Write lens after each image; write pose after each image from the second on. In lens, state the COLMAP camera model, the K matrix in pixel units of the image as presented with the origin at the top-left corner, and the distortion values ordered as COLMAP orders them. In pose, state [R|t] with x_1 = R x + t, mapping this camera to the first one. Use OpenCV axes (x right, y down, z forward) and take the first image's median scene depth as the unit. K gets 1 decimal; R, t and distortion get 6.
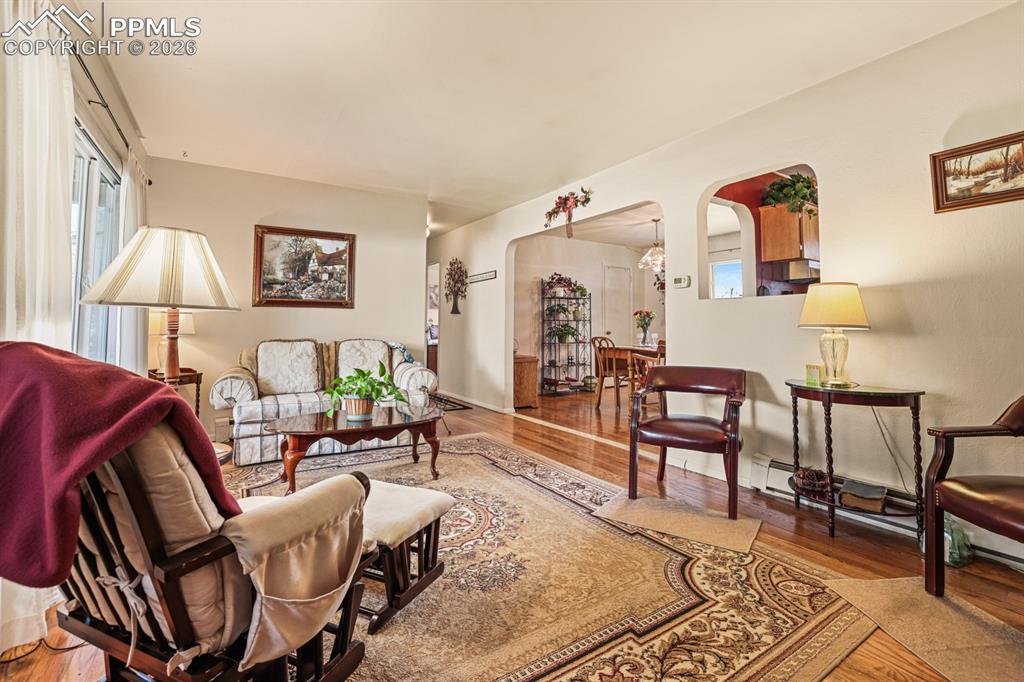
lens RADIAL K [[451.7, 0, 500.5], [0, 451.7, 305.1], [0, 0, 1]] dist [-0.049386, 0.016068]
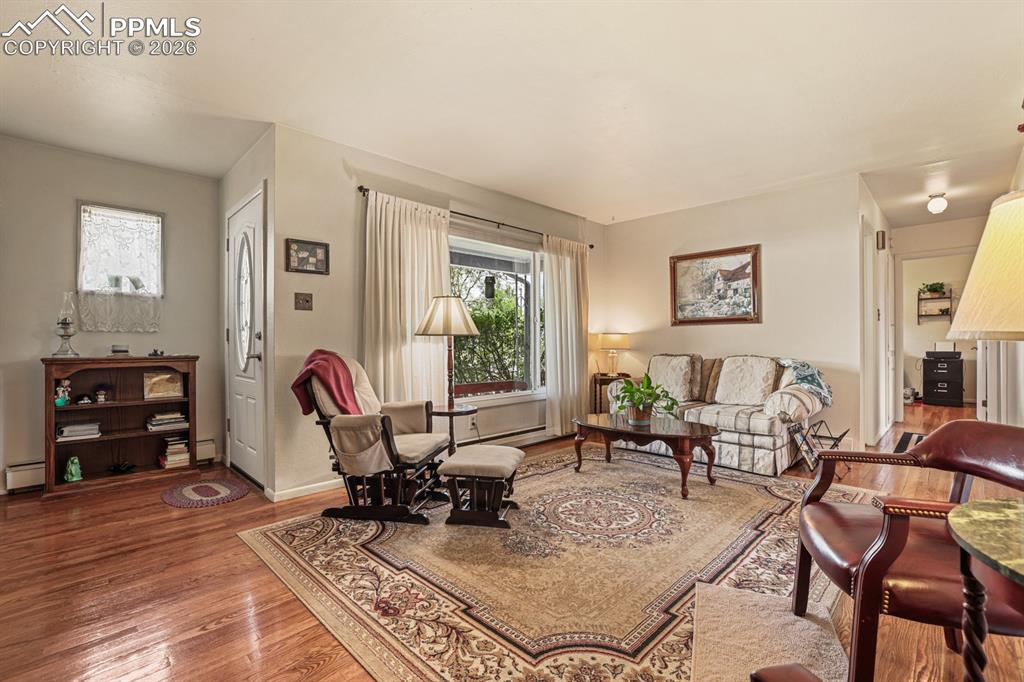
lens RADIAL K [[451.4, 0, 511.4], [0, 451.4, 335.7], [0, 0, 1]] dist [-0.045450, 0.015492]
pose [[0.231888, -0.023574, -0.972457, 0.931783], [0.055146, 0.998417, -0.011053, 0.031948], [0.971178, -0.051064, 0.232821, 0.553899]]
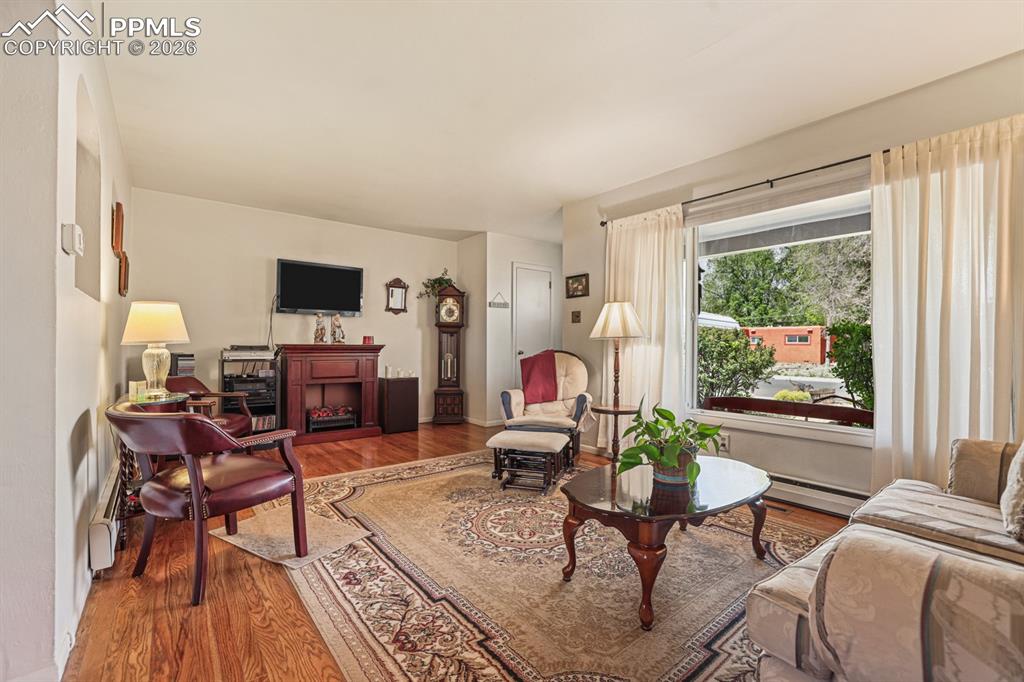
lens RADIAL K [[439.4, 0, 512.2], [0, 439.4, 335.9], [0, 0, 1]] dist [-0.045045, 0.012862]
pose [[-0.990677, -0.013092, -0.135604, 0.033086], [-0.003630, 0.997555, -0.069793, 0.100329], [0.136186, -0.068650, -0.988302, 2.125753]]
